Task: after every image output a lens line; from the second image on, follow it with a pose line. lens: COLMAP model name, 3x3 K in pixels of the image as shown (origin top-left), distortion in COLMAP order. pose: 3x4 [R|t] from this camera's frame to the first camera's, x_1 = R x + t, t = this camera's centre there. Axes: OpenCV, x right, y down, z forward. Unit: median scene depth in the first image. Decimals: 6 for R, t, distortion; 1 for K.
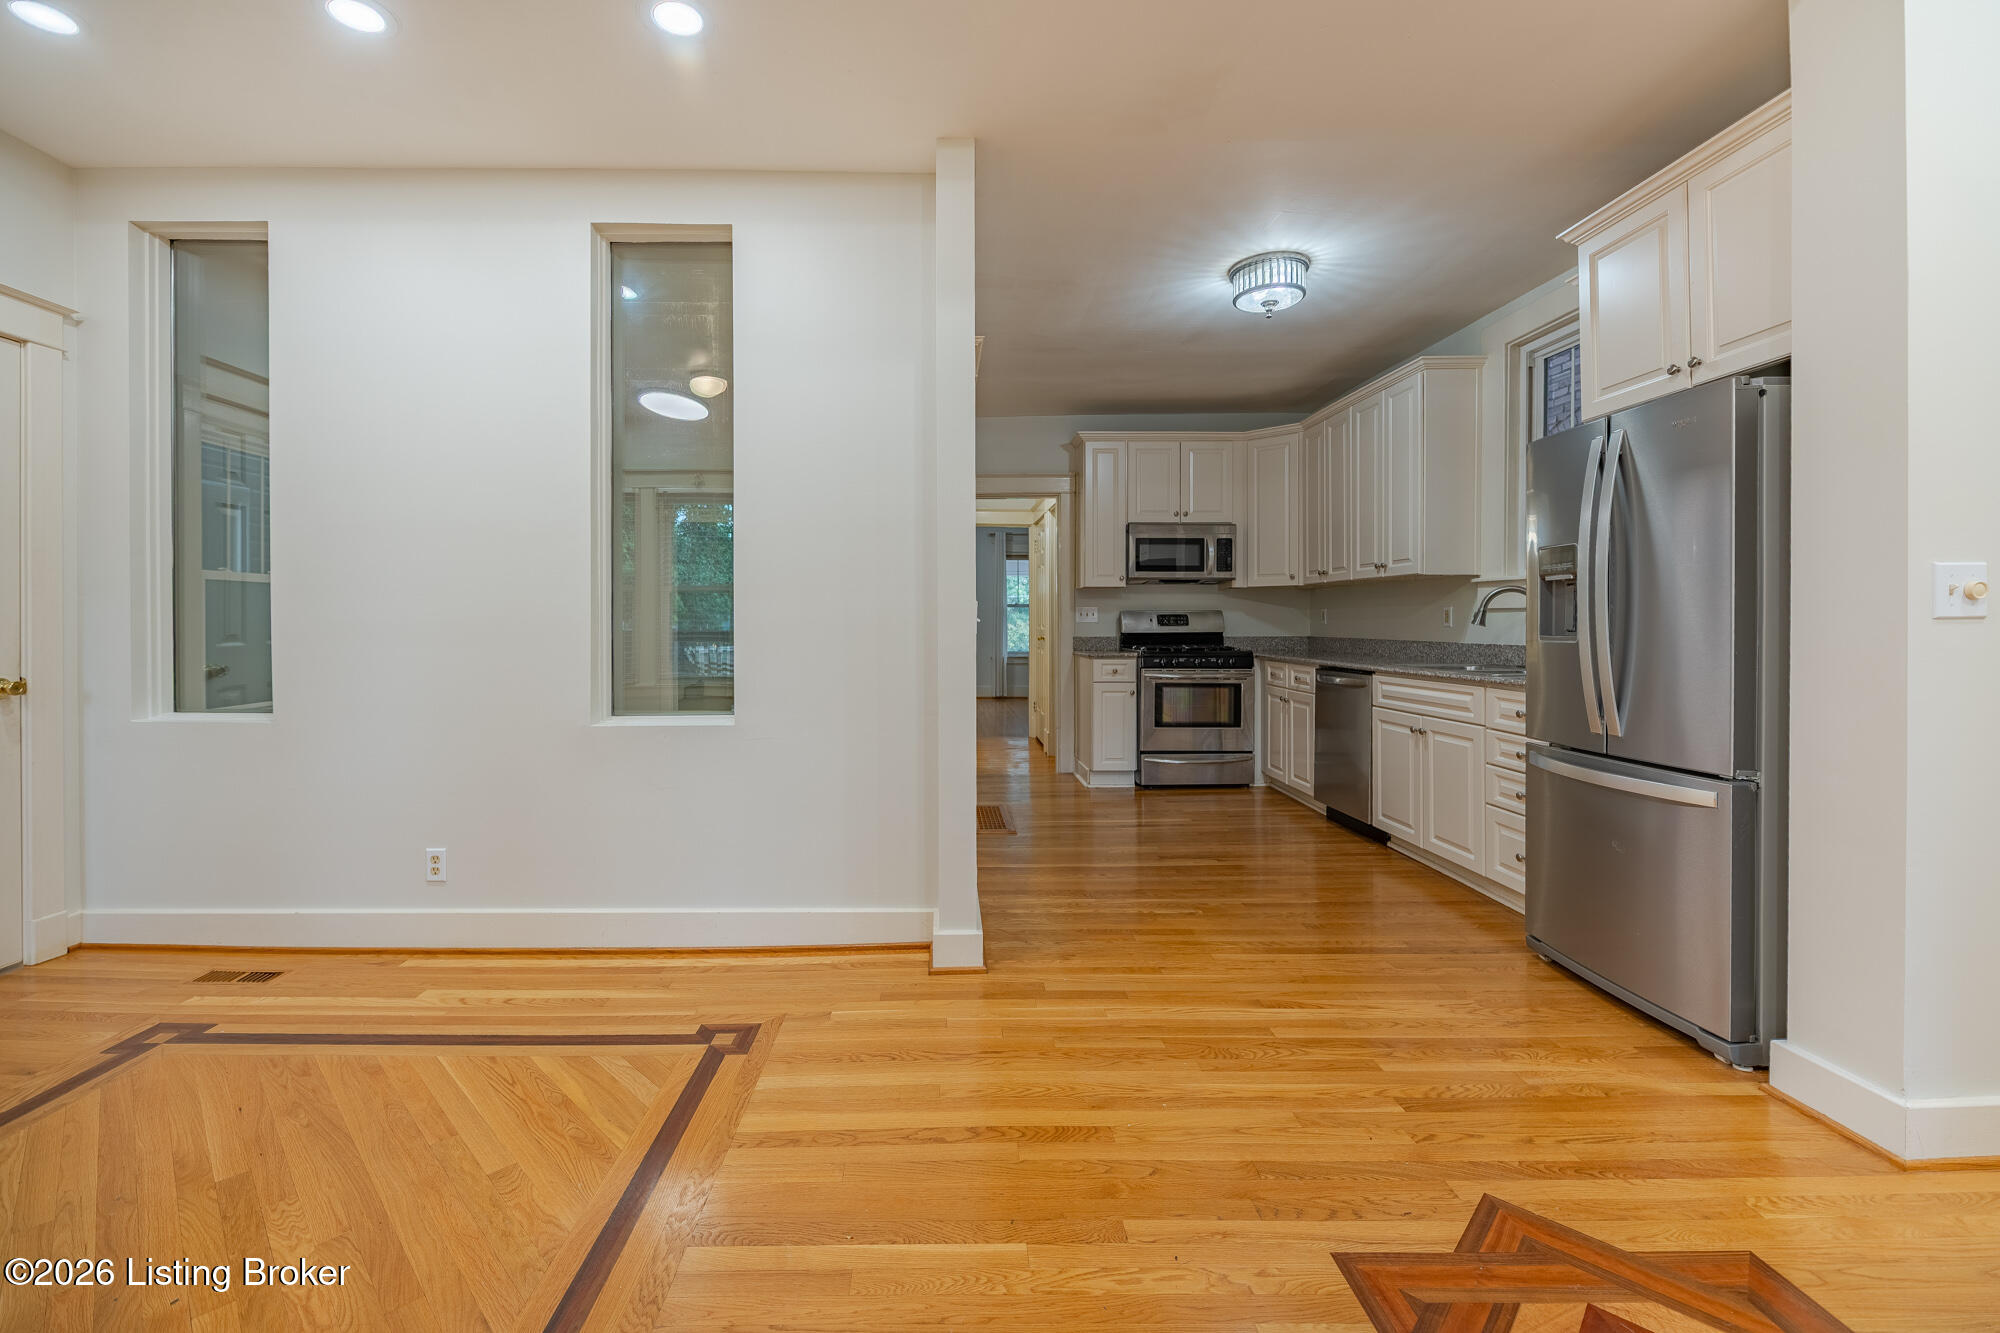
lens RADIAL K [[816.6, 0, 956.2], [0, 816.6, 626.9], [0, 0, 1]] dist [-0.000947, -0.002196]
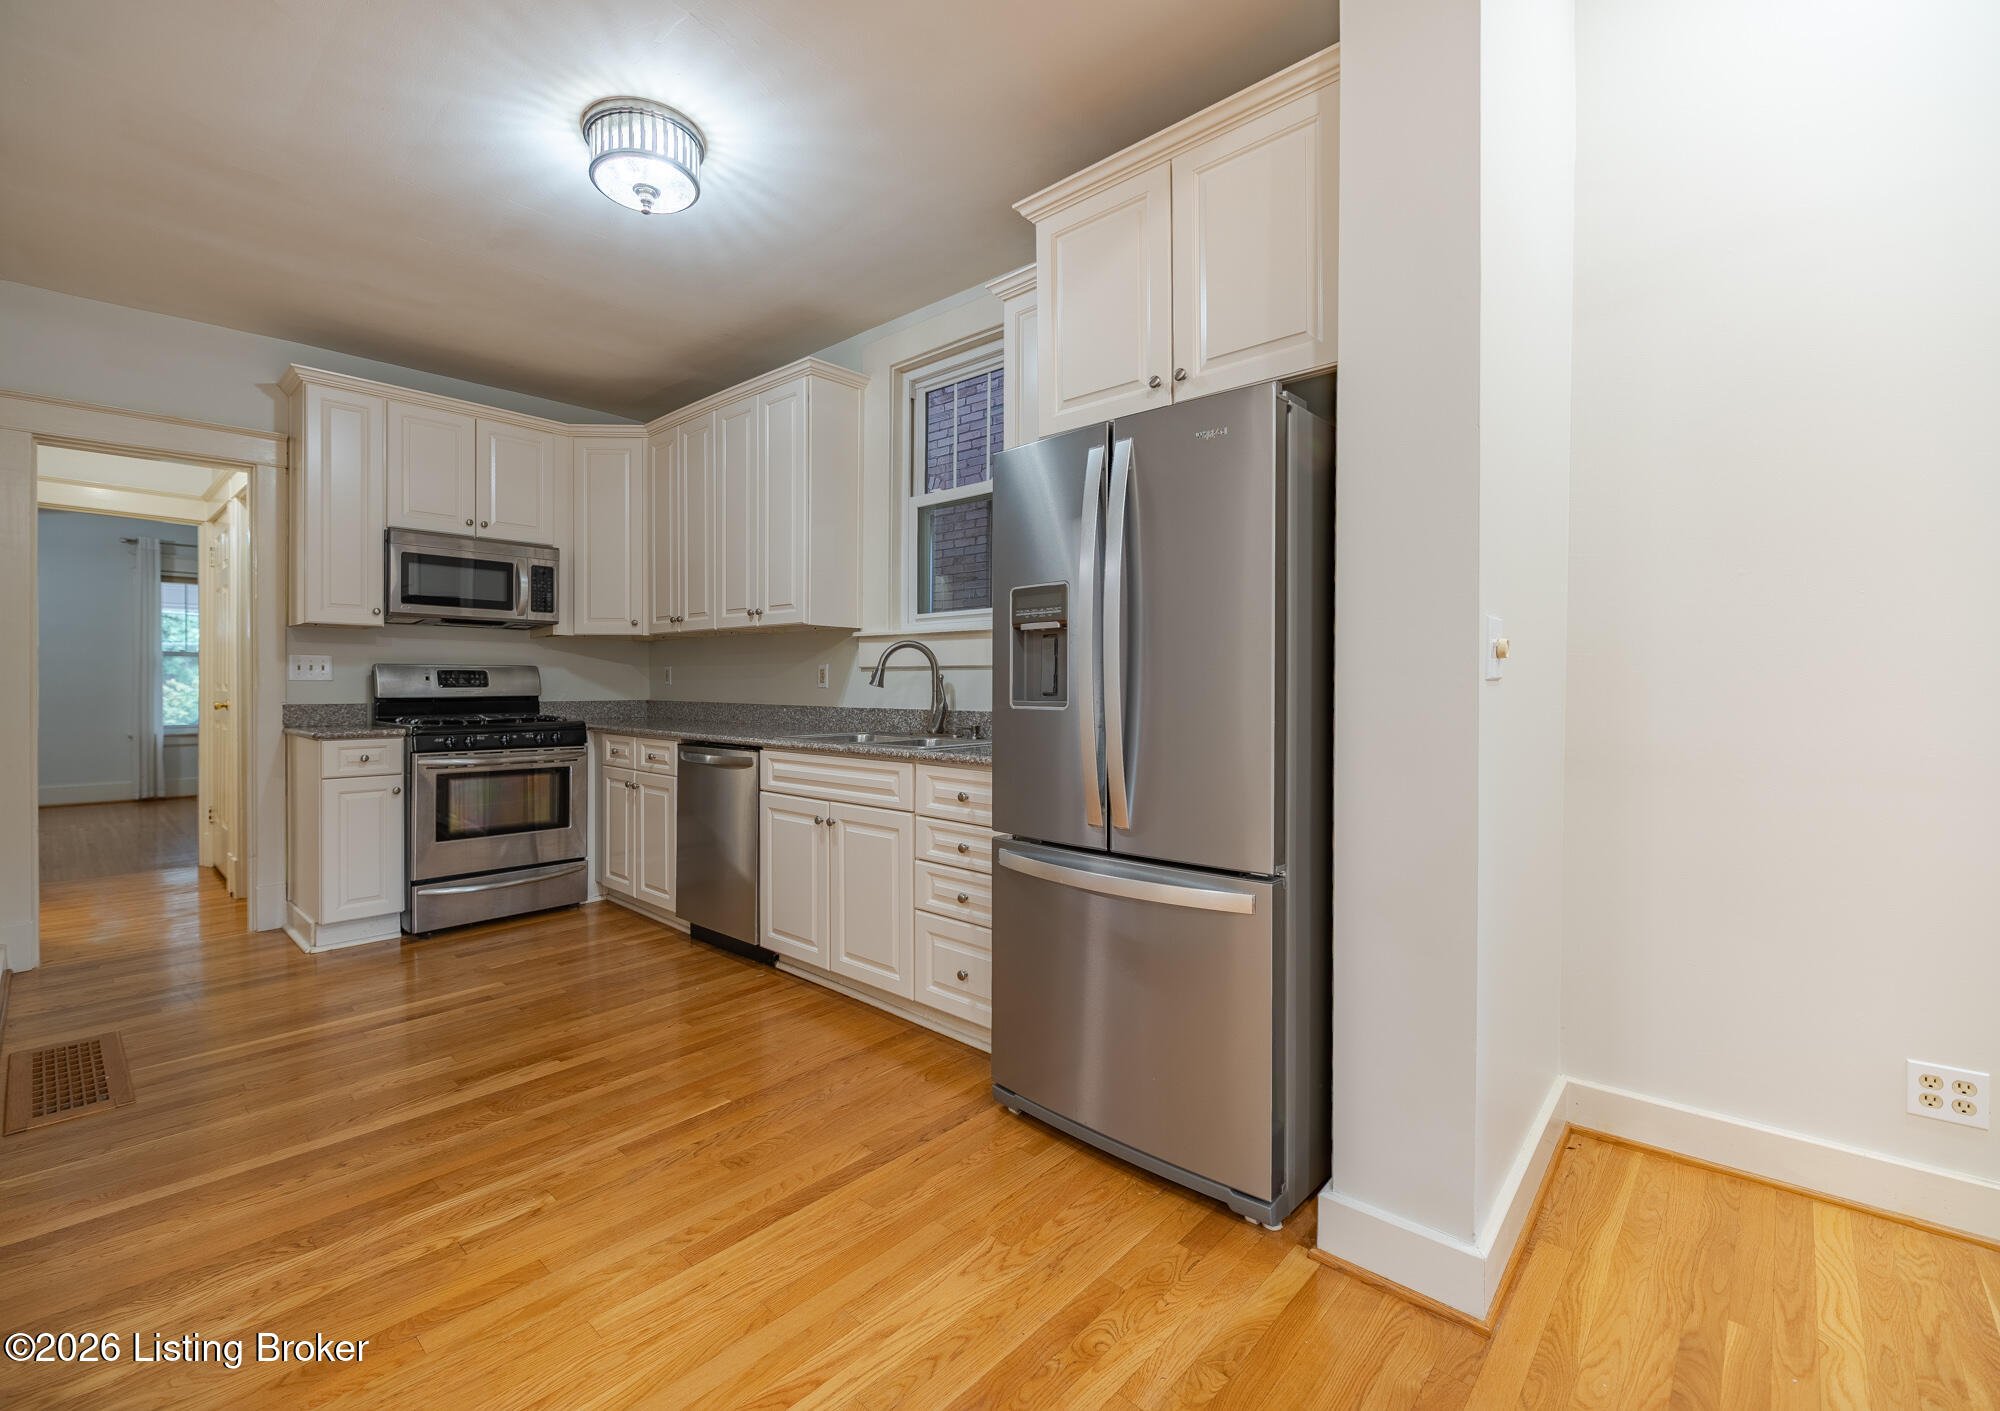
lens RADIAL K [[853.3, 0, 931.6], [0, 853.3, 689.9], [0, 0, 1]] dist [-0.001034, -0.001422]
pose [[0.708999, -0.001006, 0.705209, 0.059968], [-0.000451, 0.999998, 0.001880, -0.000085], [-0.705209, -0.001651, 0.708997, 0.330036]]
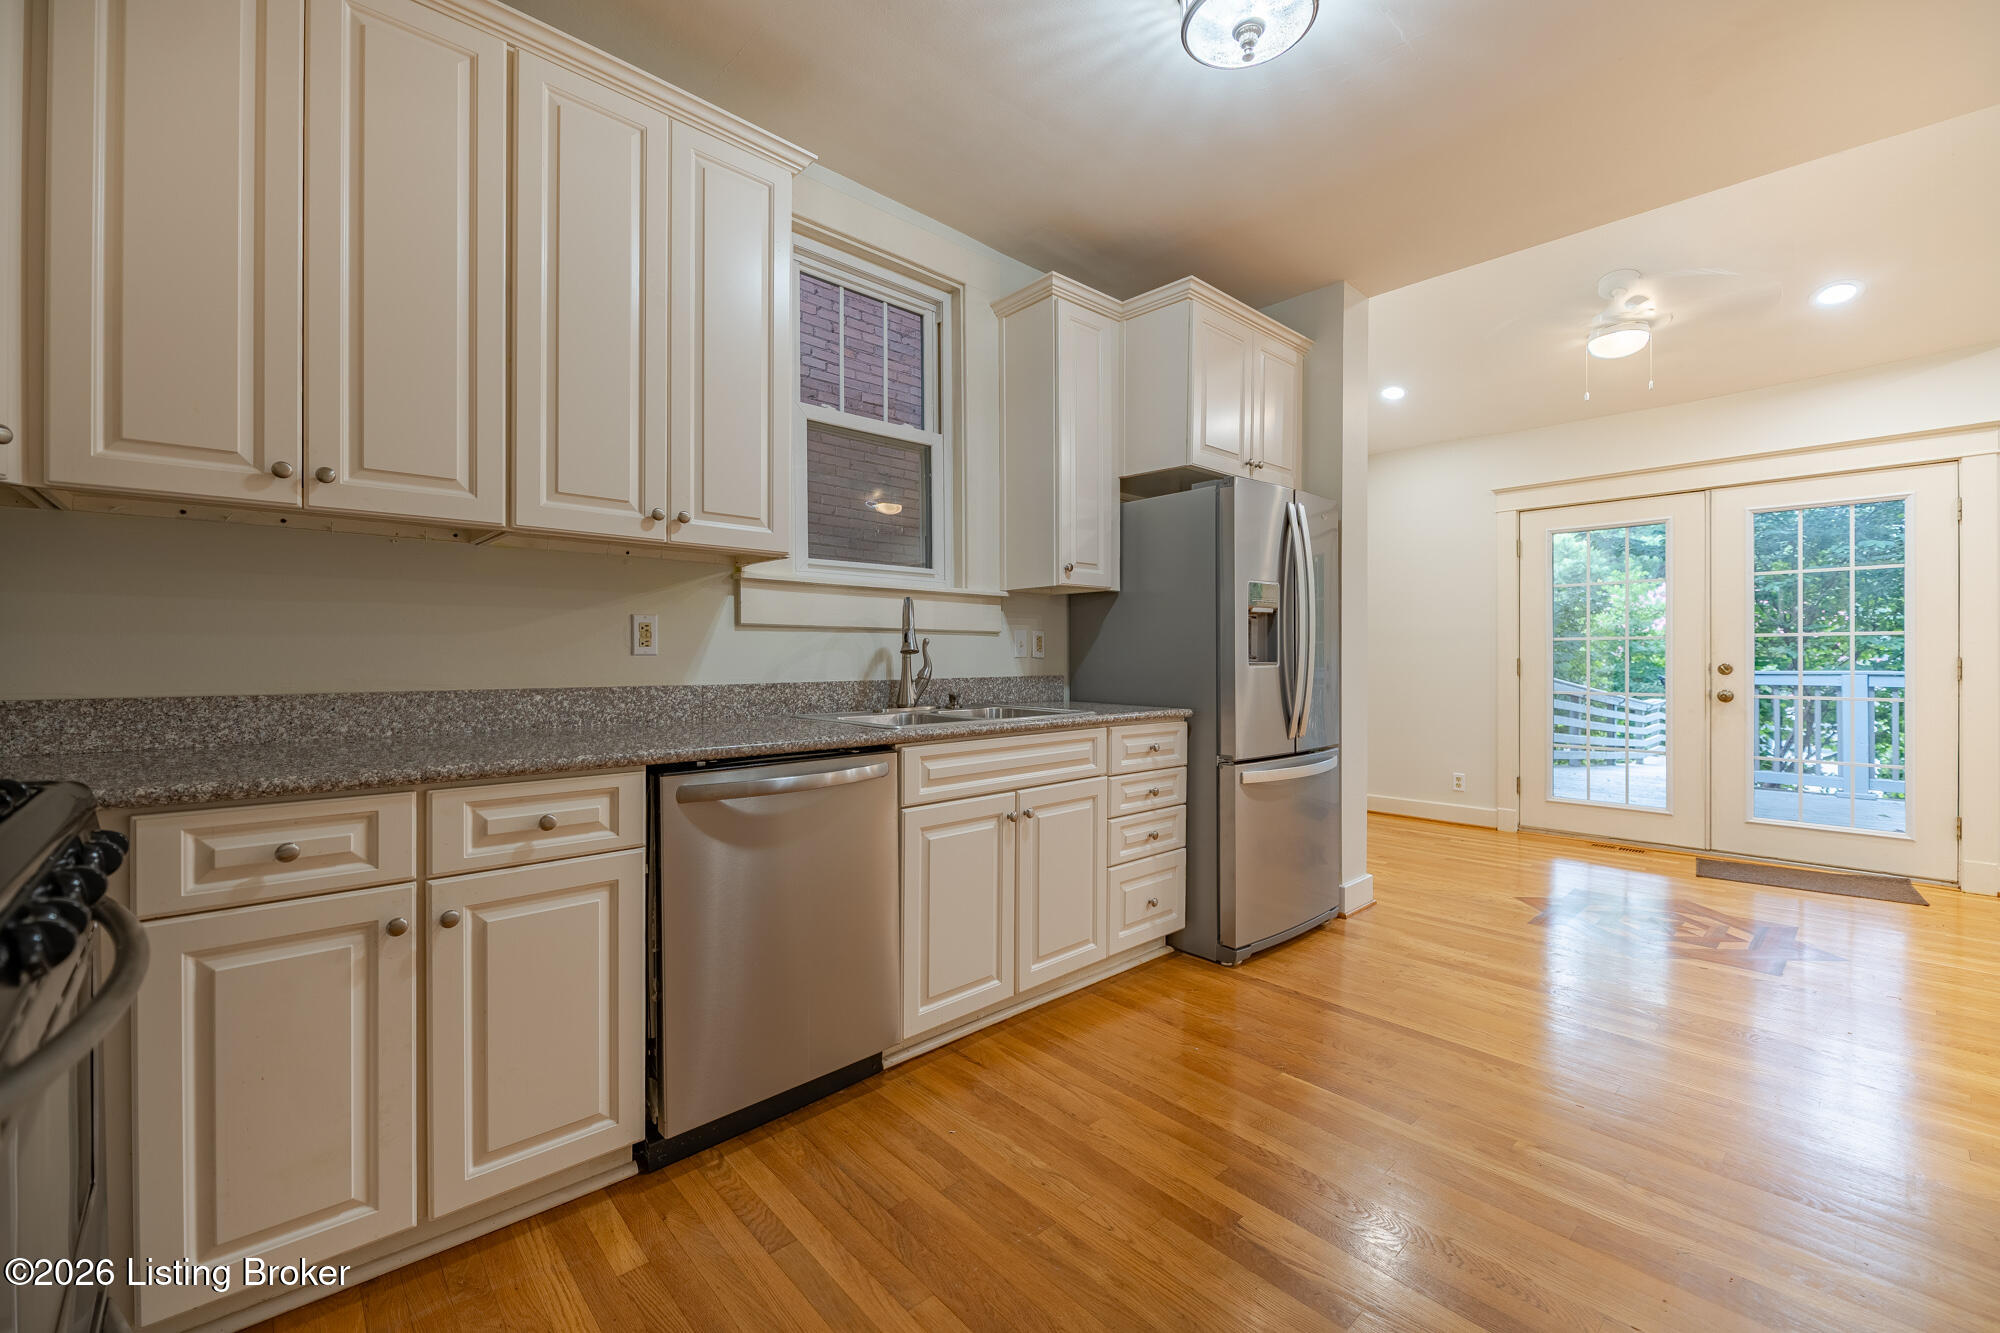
lens RADIAL K [[816.6, 0, 985.2], [0, 816.6, 661.8], [0, 0, 1]] dist [-0.000947, -0.002196]
pose [[-0.659650, -0.002754, 0.751568, 0.094281], [0.005402, 0.999950, 0.008405, 0.000479], [-0.751554, 0.009604, -0.659602, 1.356362]]
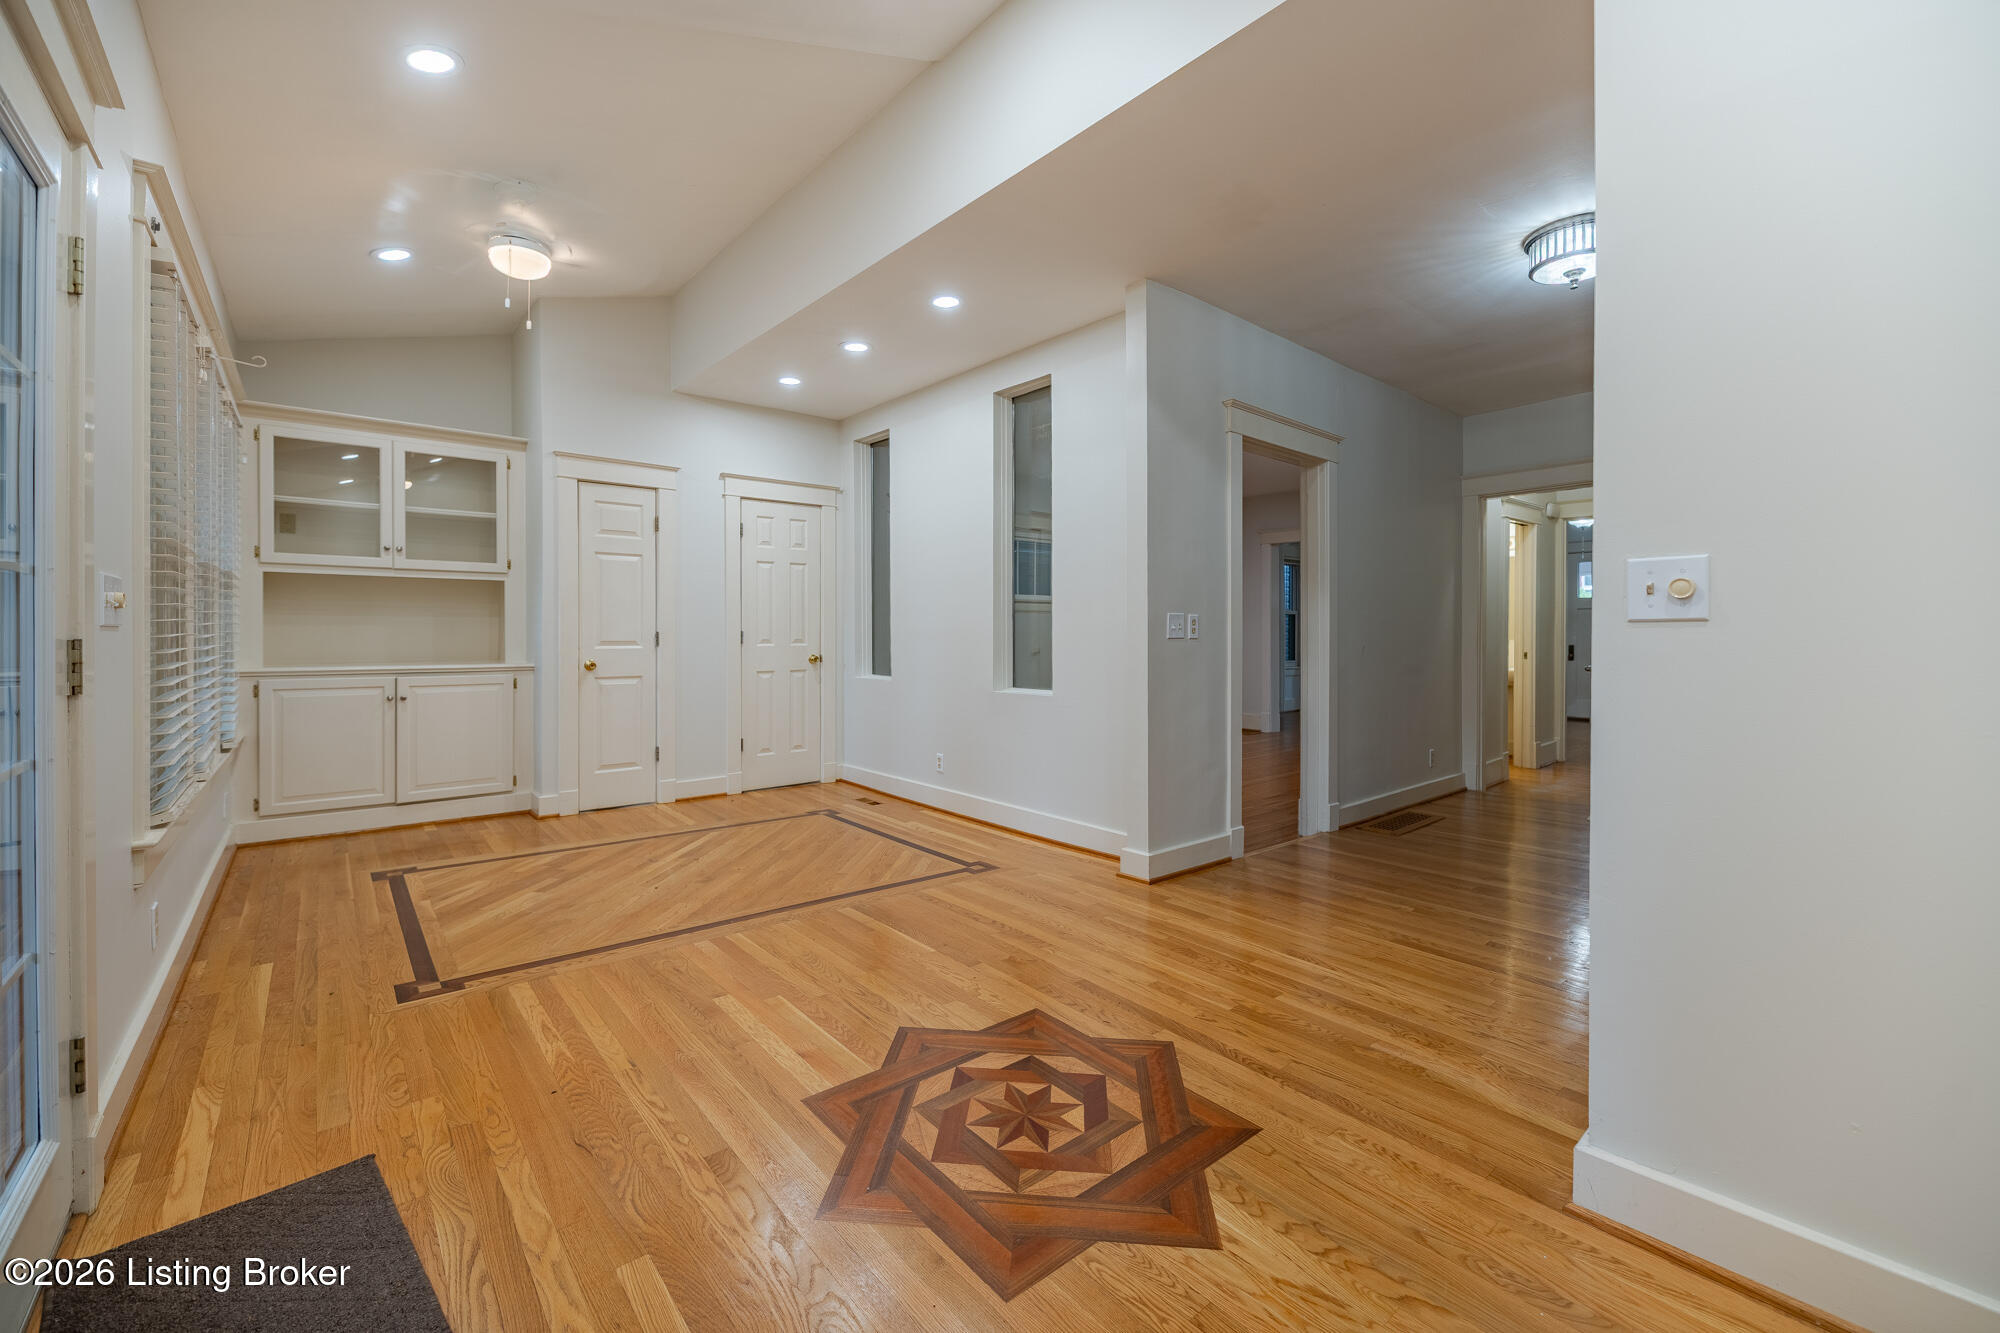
lens RADIAL K [[816.6, 0, 1009.3], [0, 816.6, 635.6], [0, 0, 1]] dist [-0.000947, -0.002196]
pose [[0.644780, 0.003166, -0.764362, 0.621265], [-0.003051, 0.999994, 0.001568, 0.002349], [0.764362, 0.001322, 0.644786, -0.043406]]
